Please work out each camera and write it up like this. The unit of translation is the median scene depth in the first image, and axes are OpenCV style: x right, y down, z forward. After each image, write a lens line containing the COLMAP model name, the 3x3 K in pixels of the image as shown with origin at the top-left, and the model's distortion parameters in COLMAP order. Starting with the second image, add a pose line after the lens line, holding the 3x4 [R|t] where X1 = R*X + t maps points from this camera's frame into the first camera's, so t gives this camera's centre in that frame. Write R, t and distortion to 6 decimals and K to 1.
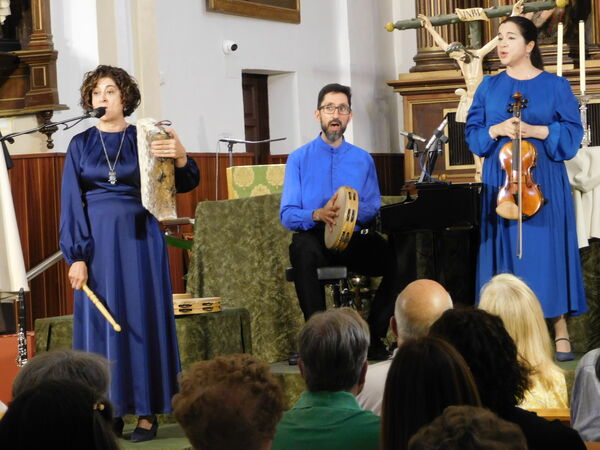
lens RADIAL K [[2258.6, 0, 300.0], [0, 2258.6, 225.0], [0, 0, 1]] dist [0.454905, -4.967433]
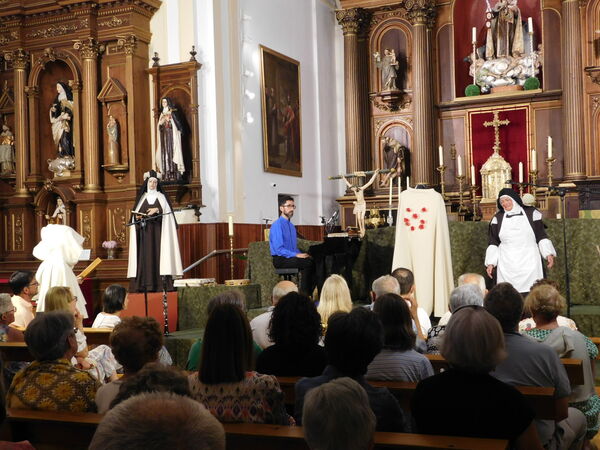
lens RADIAL K [[767.7, 0, 300.0], [0, 767.7, 225.0], [0, 0, 1]] dist [0.045294, 0.030827]
pose [[0.999004, 0.016973, -0.041263, 0.050034], [-0.018337, 0.999290, -0.032908, -0.002022], [0.040675, 0.033632, 0.998606, 0.112122]]
